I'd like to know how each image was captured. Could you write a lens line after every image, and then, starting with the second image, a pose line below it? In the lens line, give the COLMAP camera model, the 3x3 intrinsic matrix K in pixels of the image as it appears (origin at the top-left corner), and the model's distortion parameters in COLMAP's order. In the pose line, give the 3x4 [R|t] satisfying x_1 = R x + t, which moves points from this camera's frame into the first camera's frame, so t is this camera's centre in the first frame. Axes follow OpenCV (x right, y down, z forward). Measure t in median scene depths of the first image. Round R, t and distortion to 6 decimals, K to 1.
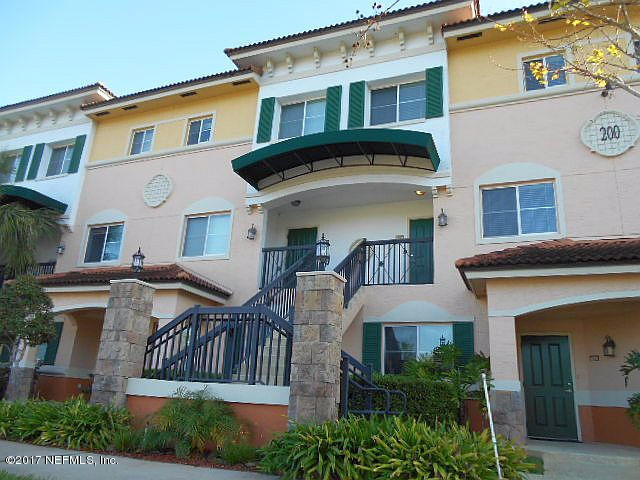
lens RADIAL K [[493.2, 0, 320.0], [0, 493.2, 240.0], [0, 0, 1]] dist [0.001114, -0.006652]
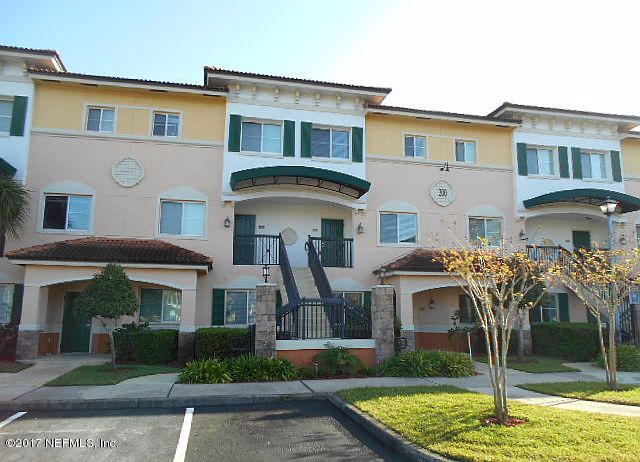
lens RADIAL K [[502.1, 0, 320.0], [0, 502.1, 231.0], [0, 0, 1]] dist [-0.008054, -0.002164]
pose [[0.822370, 0.048488, 0.566883, -0.679621], [-0.131951, 0.985450, 0.107129, -0.164396], [-0.553440, -0.162900, 0.816803, -0.254996]]
